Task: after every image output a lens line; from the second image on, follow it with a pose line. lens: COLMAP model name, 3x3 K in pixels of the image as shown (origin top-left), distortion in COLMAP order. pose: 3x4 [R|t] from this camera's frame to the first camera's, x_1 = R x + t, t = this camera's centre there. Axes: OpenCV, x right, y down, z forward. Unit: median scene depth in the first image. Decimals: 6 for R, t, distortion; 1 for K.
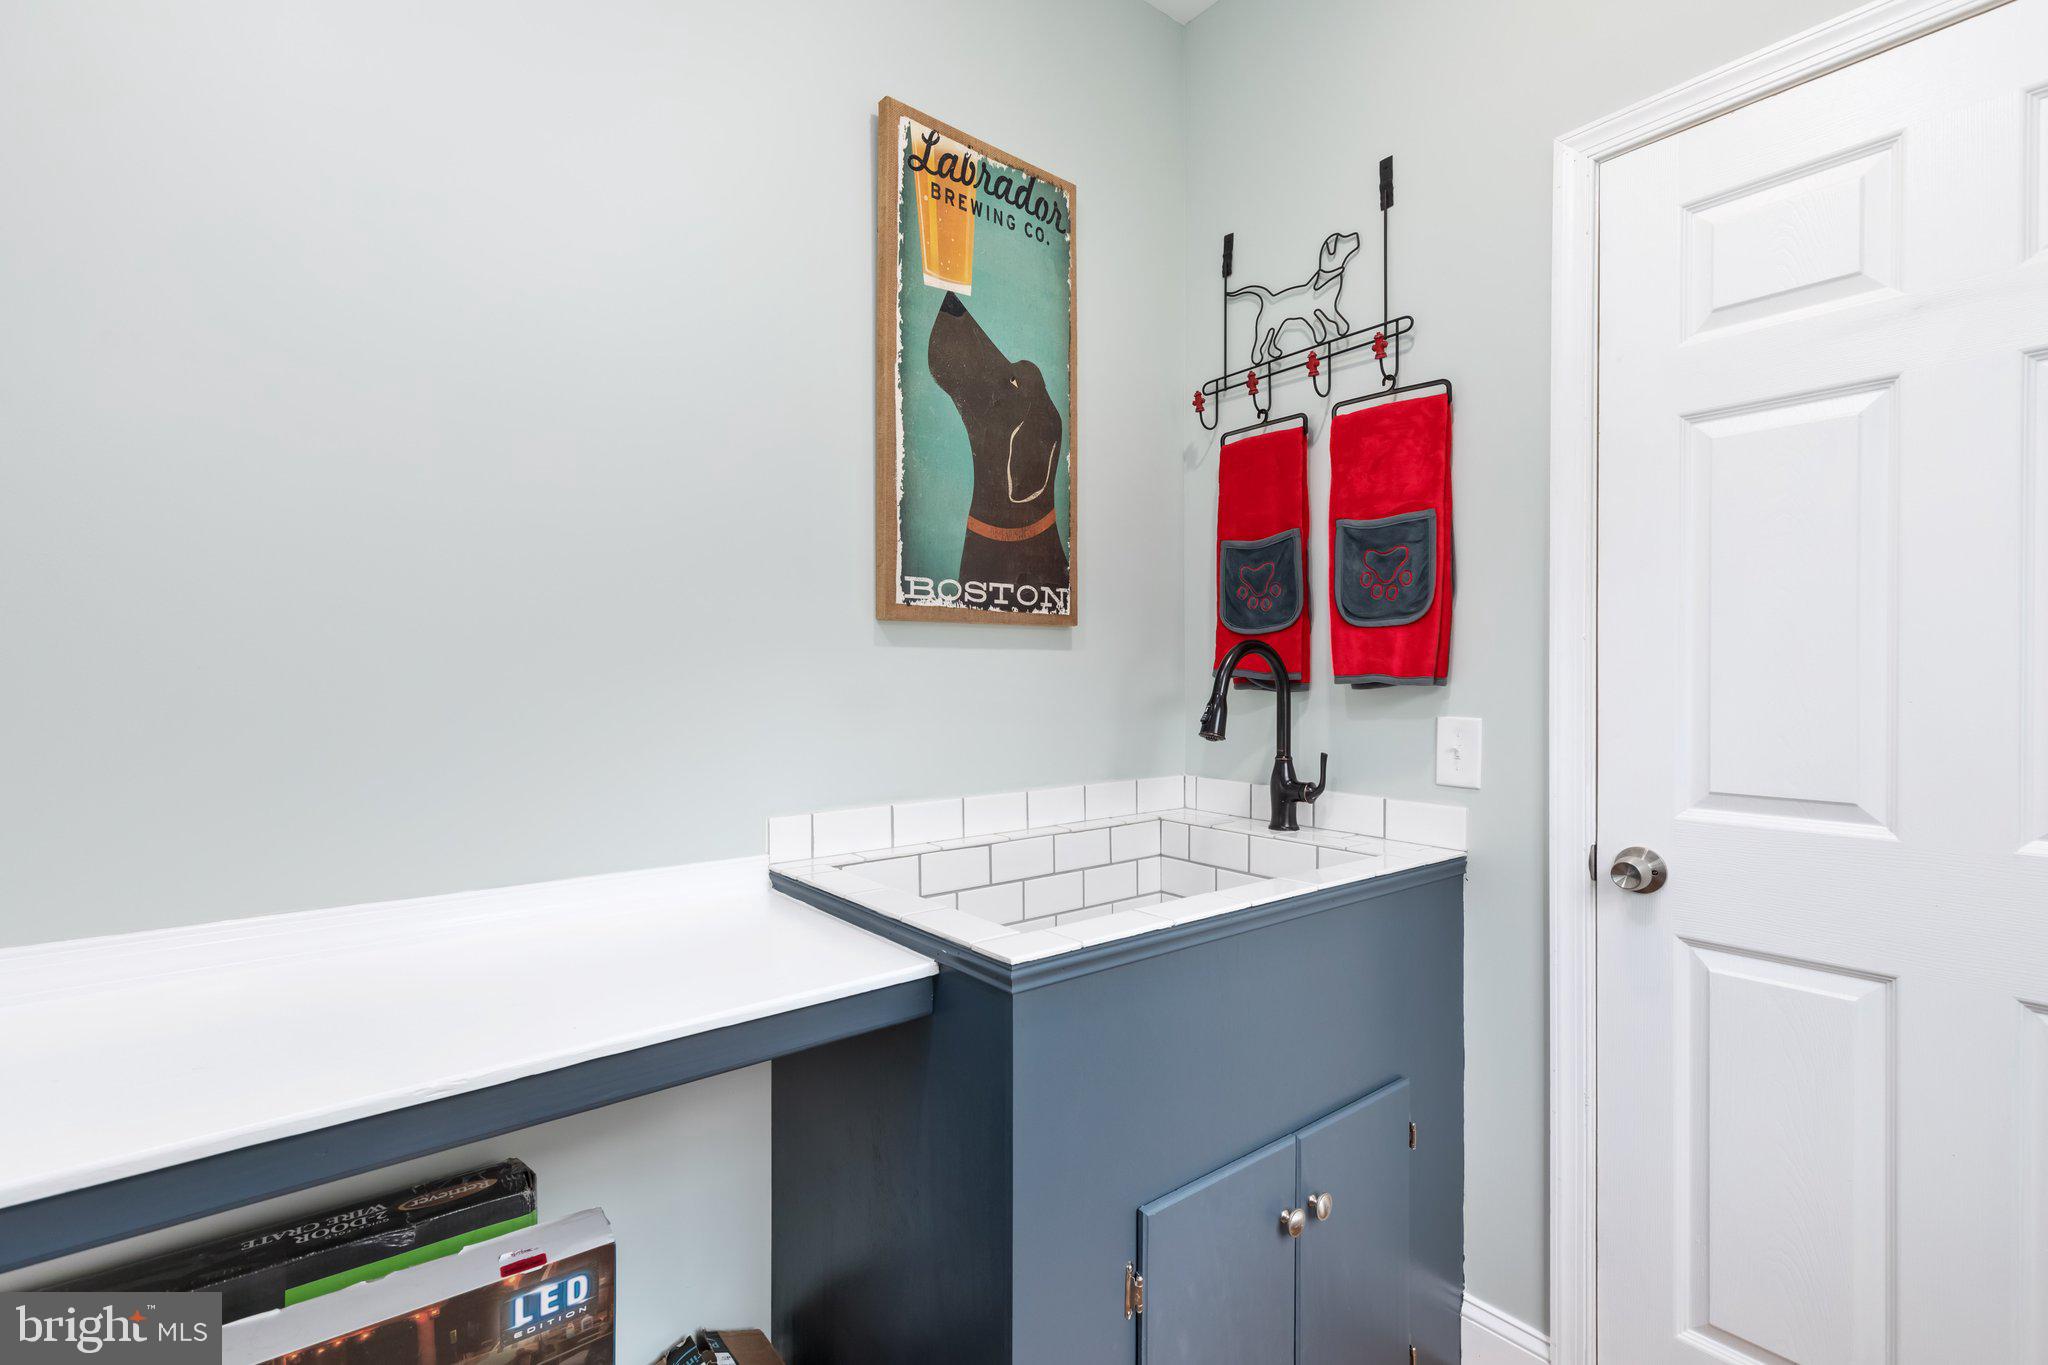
lens RADIAL K [[926.4, 0, 1025.0], [0, 926.4, 673.9], [0, 0, 1]] dist [0.004511, 0.000271]
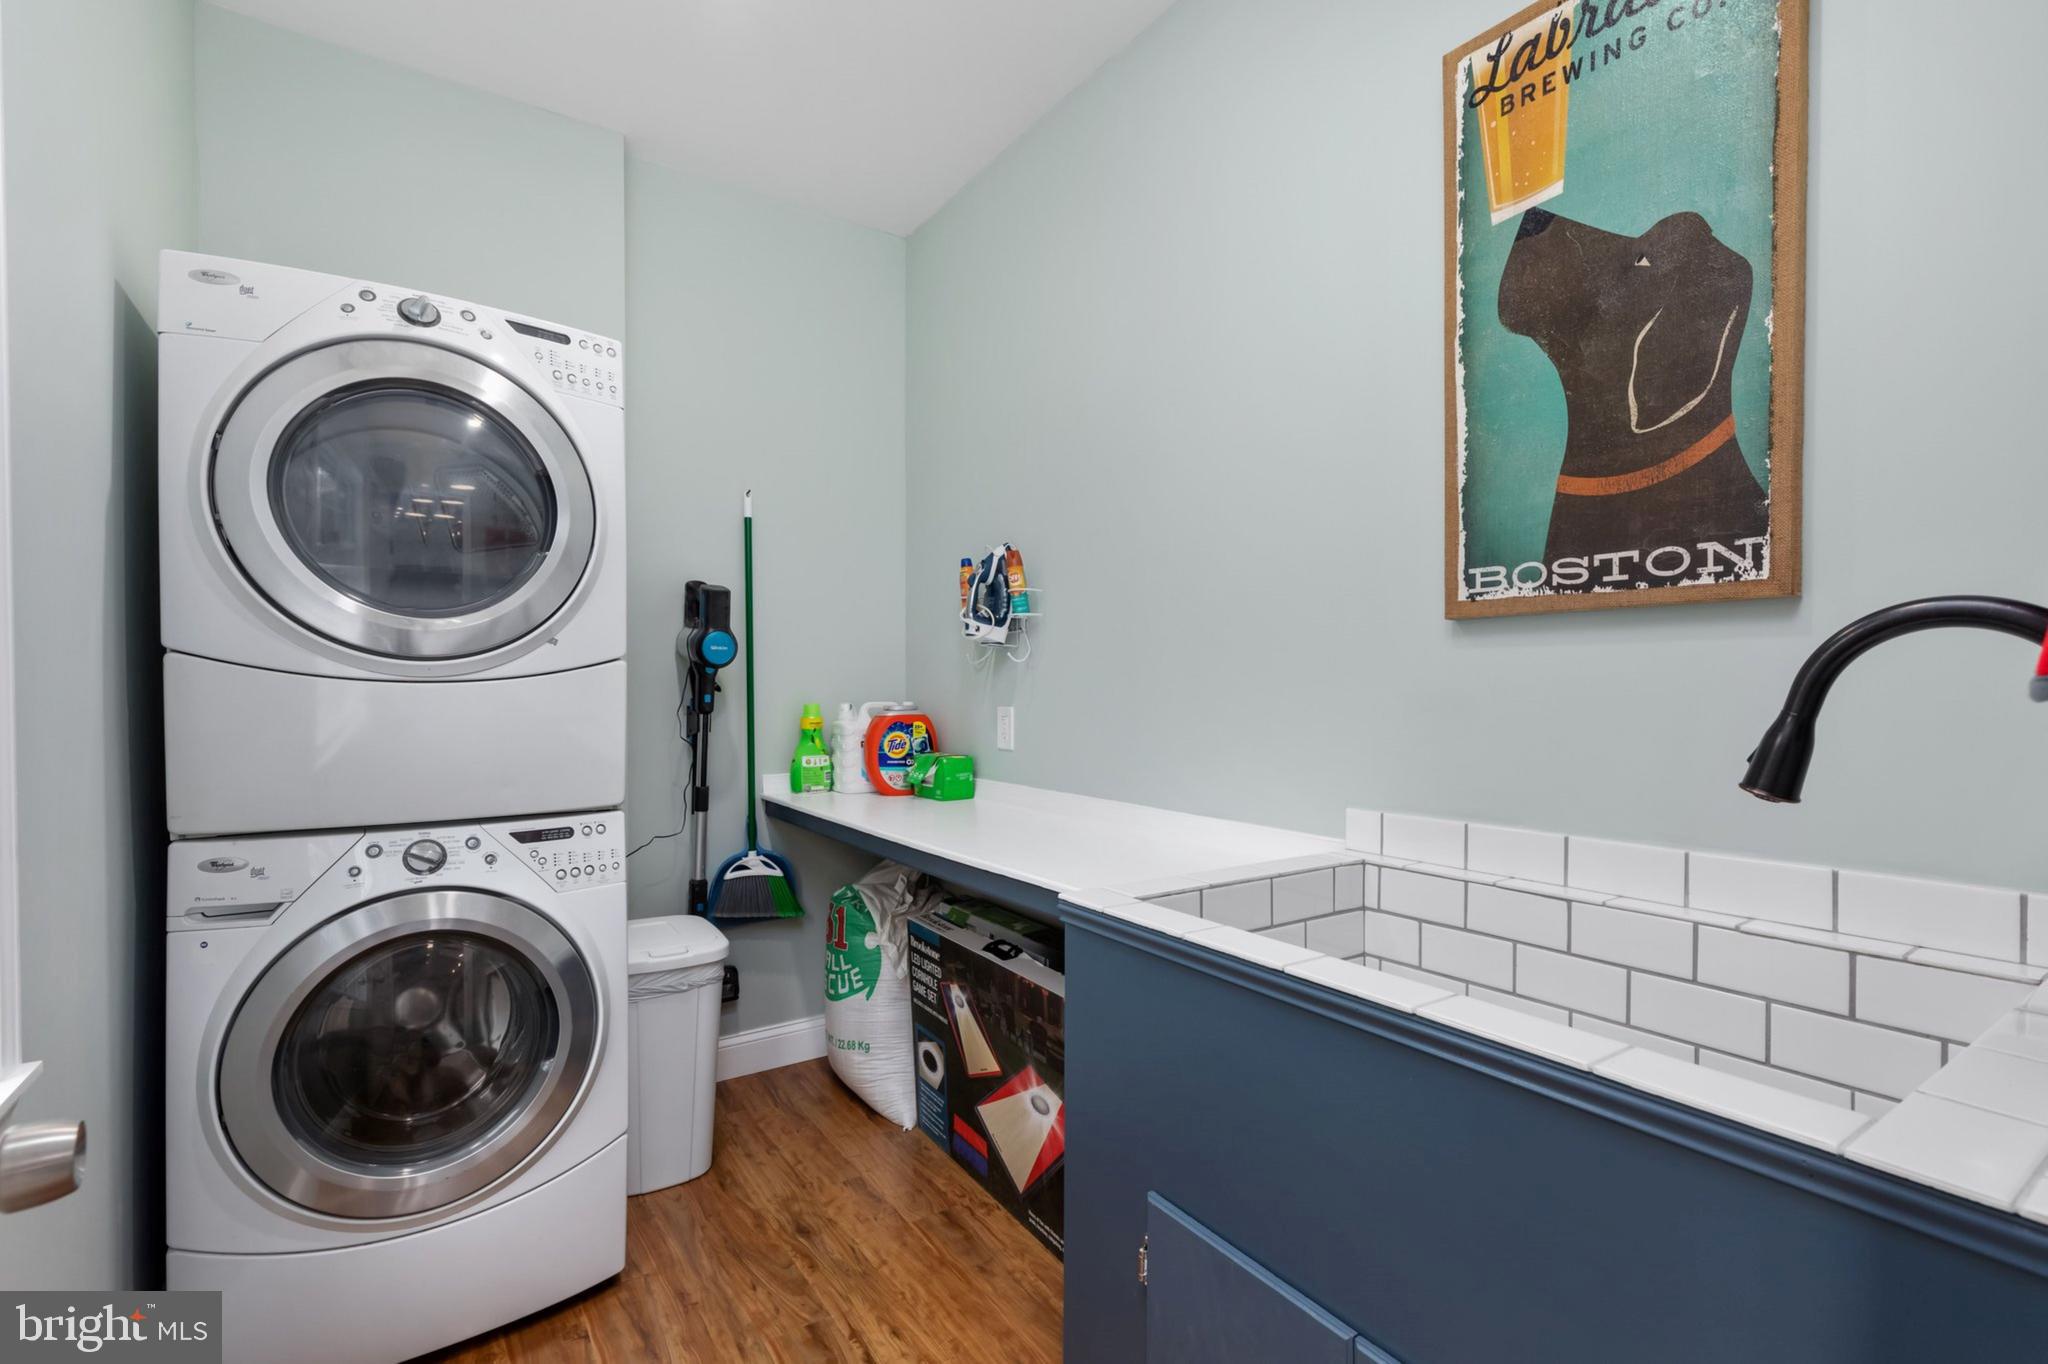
lens RADIAL K [[924.6, 0, 1023.7], [0, 924.6, 690.3], [0, 0, 1]] dist [0.002292, -0.000613]
pose [[-0.084561, 0.003206, -0.996413, 0.766151], [0.000899, 0.999995, 0.003141, 0.007940], [0.996418, -0.000630, -0.084563, 0.622230]]
